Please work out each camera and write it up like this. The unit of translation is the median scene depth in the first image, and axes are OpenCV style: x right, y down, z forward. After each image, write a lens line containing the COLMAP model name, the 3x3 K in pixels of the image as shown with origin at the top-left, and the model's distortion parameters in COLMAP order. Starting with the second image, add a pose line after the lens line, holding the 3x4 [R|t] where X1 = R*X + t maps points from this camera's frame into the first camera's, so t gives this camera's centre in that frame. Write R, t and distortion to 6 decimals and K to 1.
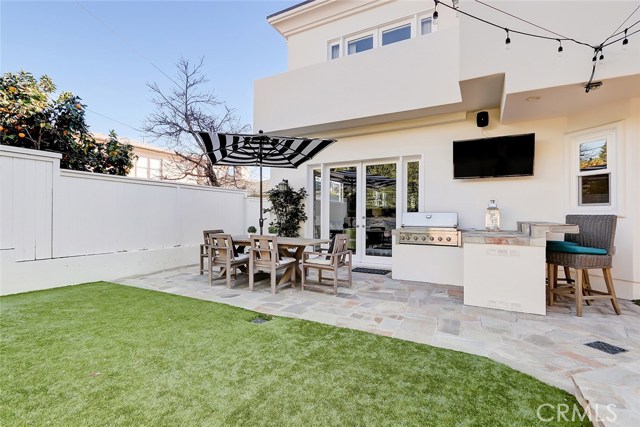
lens RADIAL K [[294.8, 0, 313.9], [0, 294.8, 215.2], [0, 0, 1]] dist [0.001205, 0.000123]
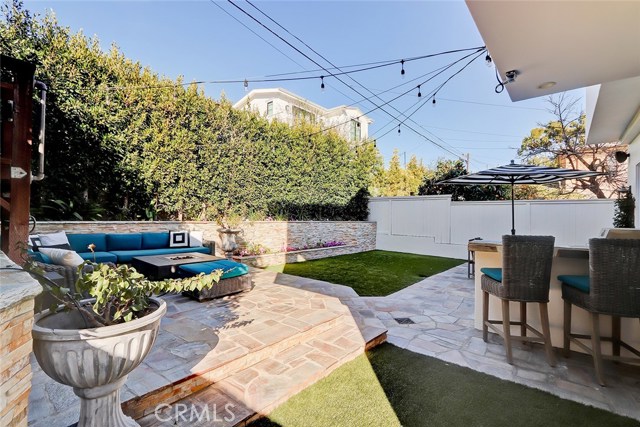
lens RADIAL K [[294.8, 0, 313.9], [0, 294.8, 215.2], [0, 0, 1]] dist [0.001205, 0.000123]
pose [[-0.222170, -0.015613, -0.974883, 1.255193], [-0.009642, 0.999858, -0.013815, -0.024354], [0.974960, 0.006331, -0.222289, 0.439044]]
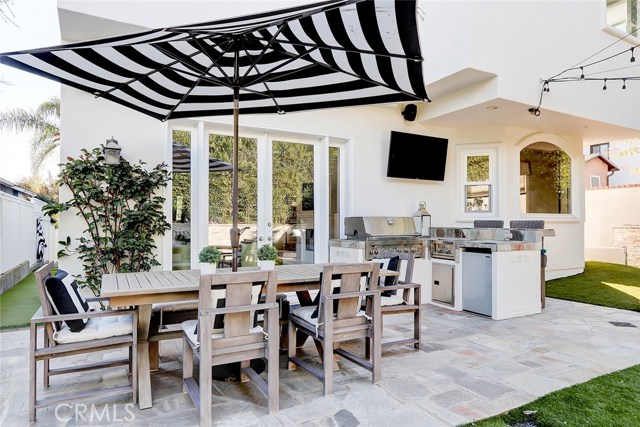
lens RADIAL K [[402.9, 0, 309.7], [0, 402.9, 223.2], [0, 0, 1]] dist [0.003573, 0.001544]
pose [[0.550315, -0.002772, 0.834953, -0.610106], [0.001131, 0.999996, 0.002574, 0.003603], [-0.834956, -0.000472, 0.550316, 0.592869]]
